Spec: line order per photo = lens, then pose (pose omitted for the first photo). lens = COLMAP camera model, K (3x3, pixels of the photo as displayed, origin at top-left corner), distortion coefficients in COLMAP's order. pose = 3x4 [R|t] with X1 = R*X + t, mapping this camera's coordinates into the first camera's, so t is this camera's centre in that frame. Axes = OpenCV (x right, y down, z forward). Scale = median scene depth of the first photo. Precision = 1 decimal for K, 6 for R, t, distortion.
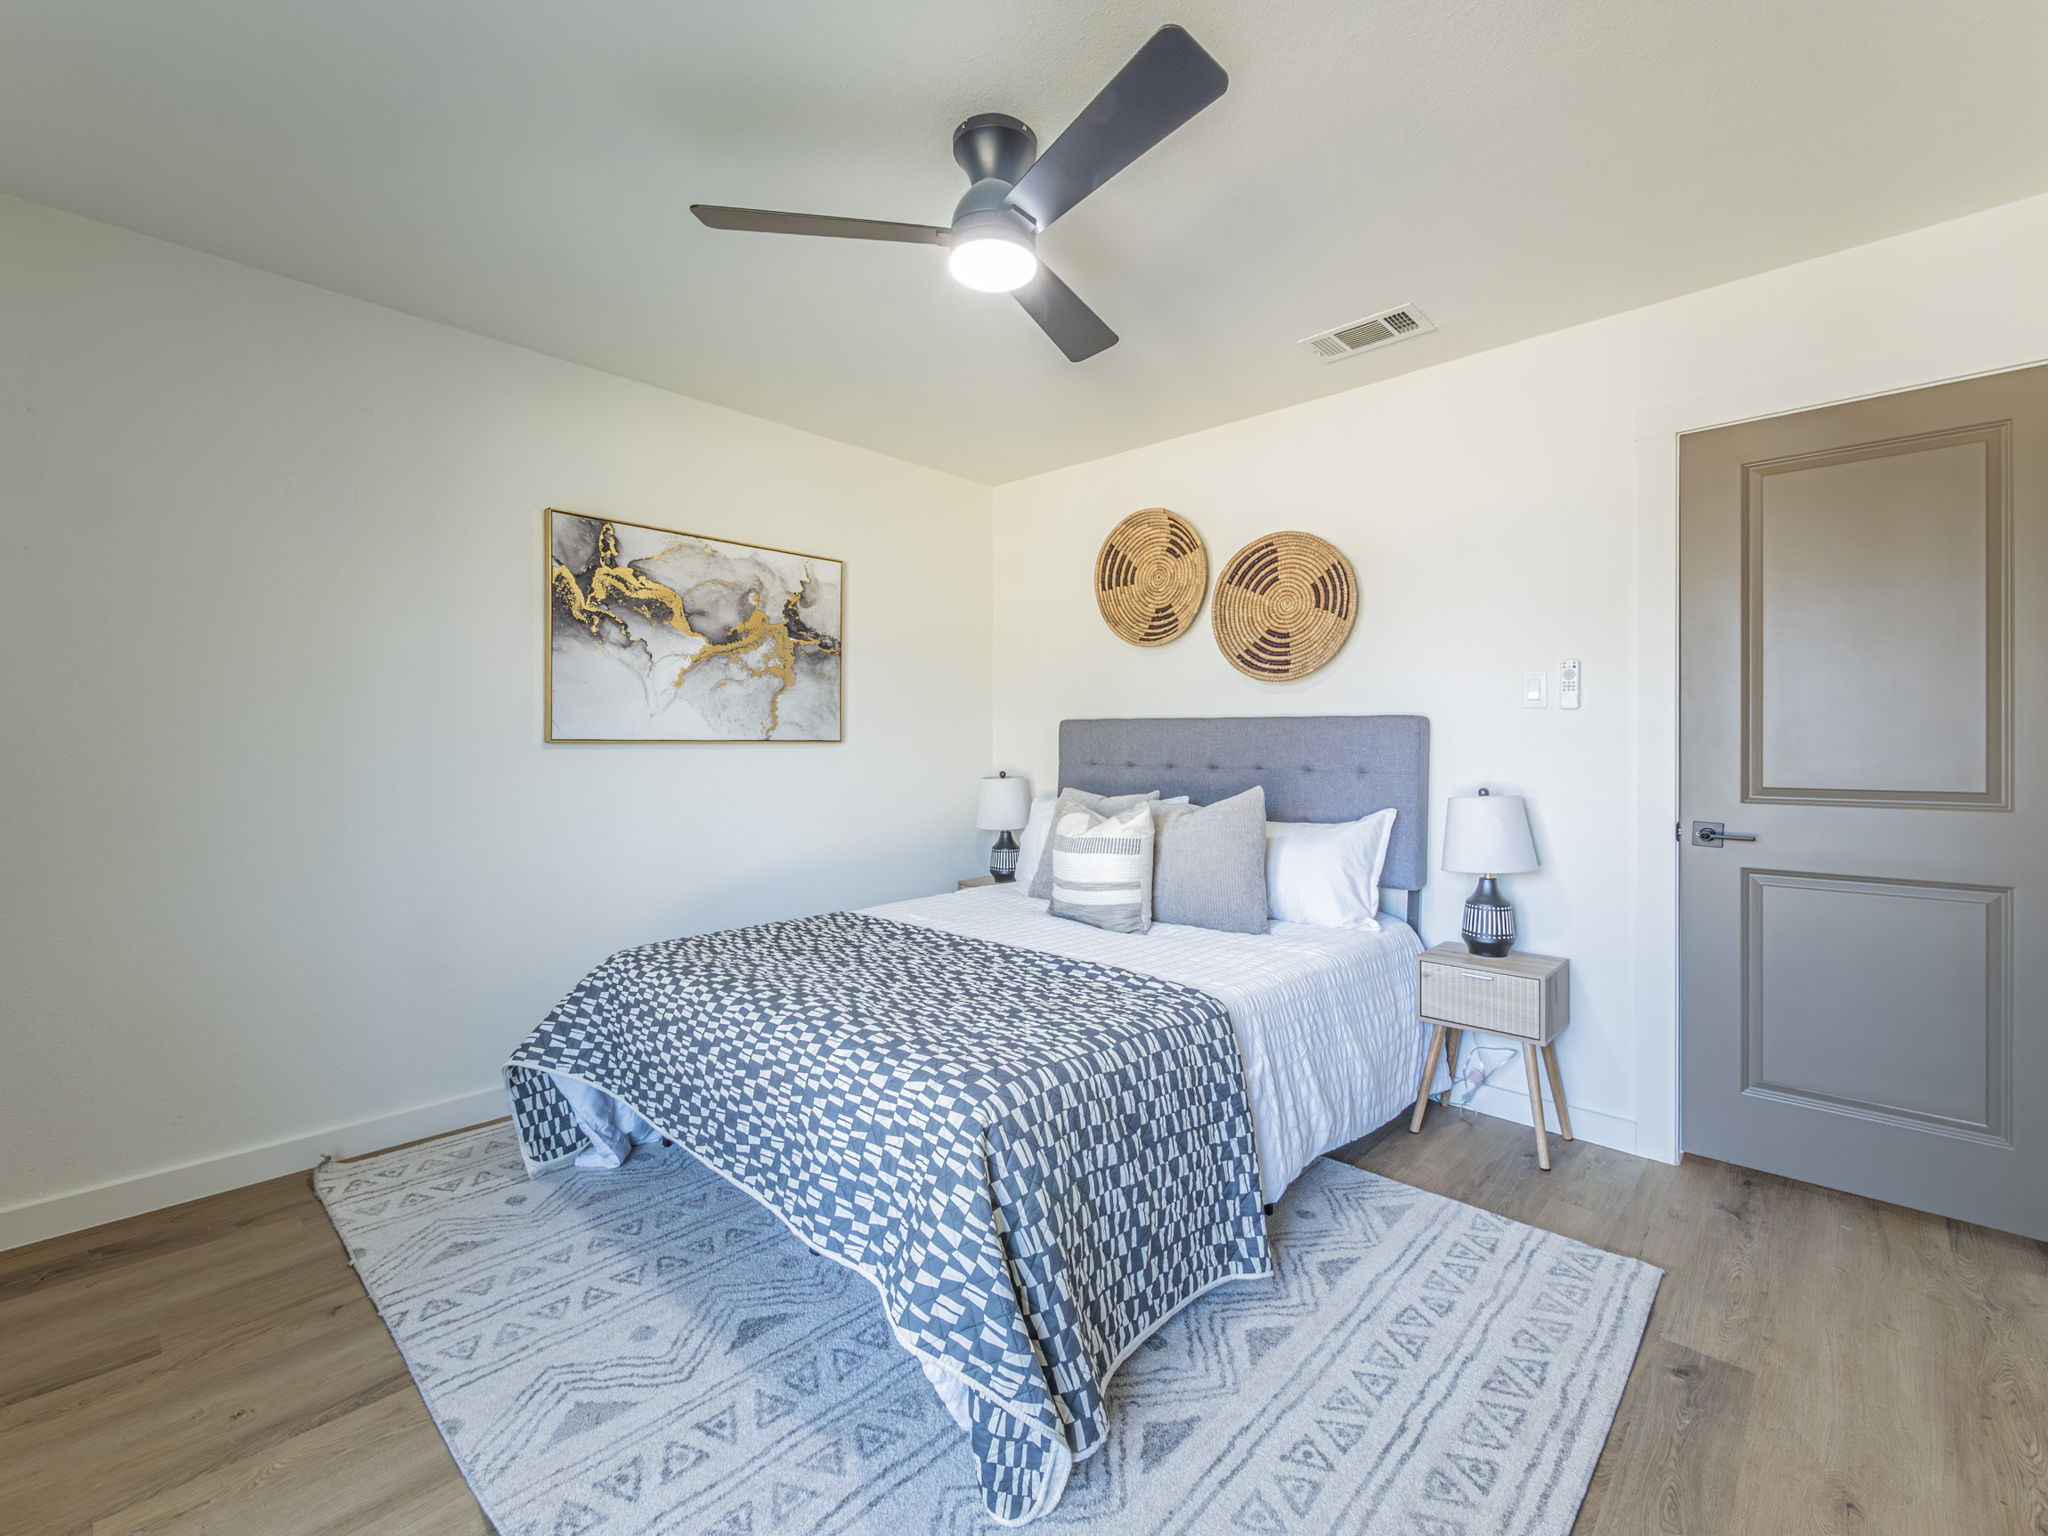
lens RADIAL K [[878.9, 0, 1015.3], [0, 878.9, 753.9], [0, 0, 1]] dist [-0.004723, -0.001131]
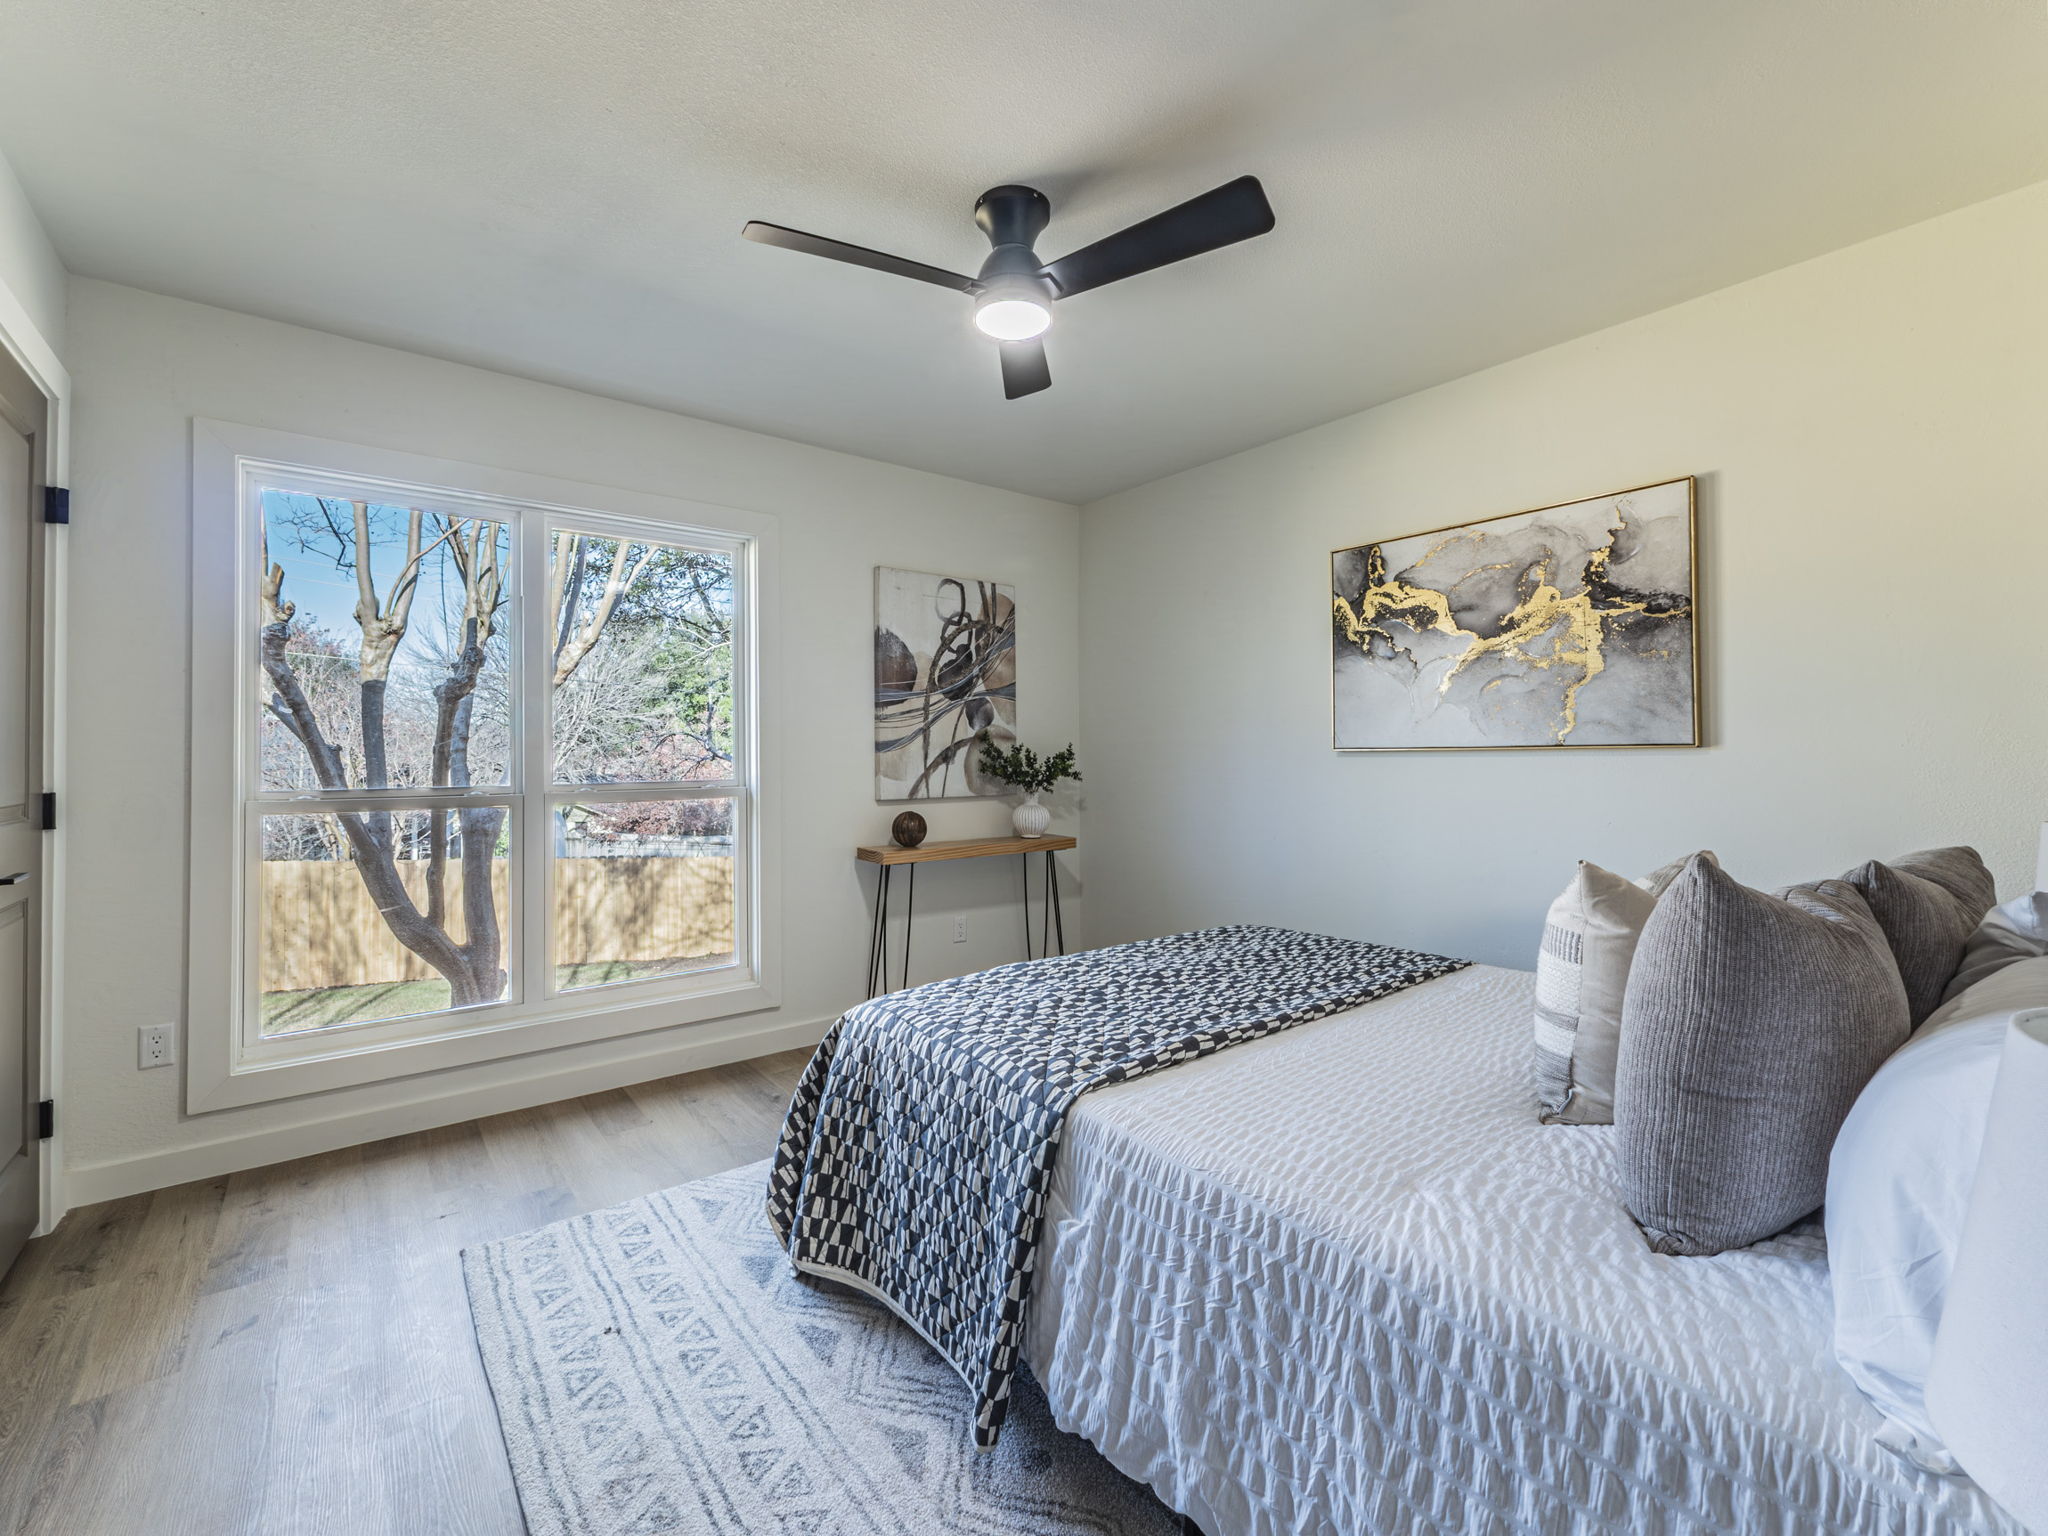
lens RADIAL K [[878.9, 0, 1014.3], [0, 878.9, 759.7], [0, 0, 1]] dist [-0.004723, -0.001131]
pose [[-0.150950, 0.001821, -0.988540, 0.639630], [-0.006102, 0.999978, 0.002774, -0.002760], [0.988523, 0.006451, -0.150936, 0.705539]]
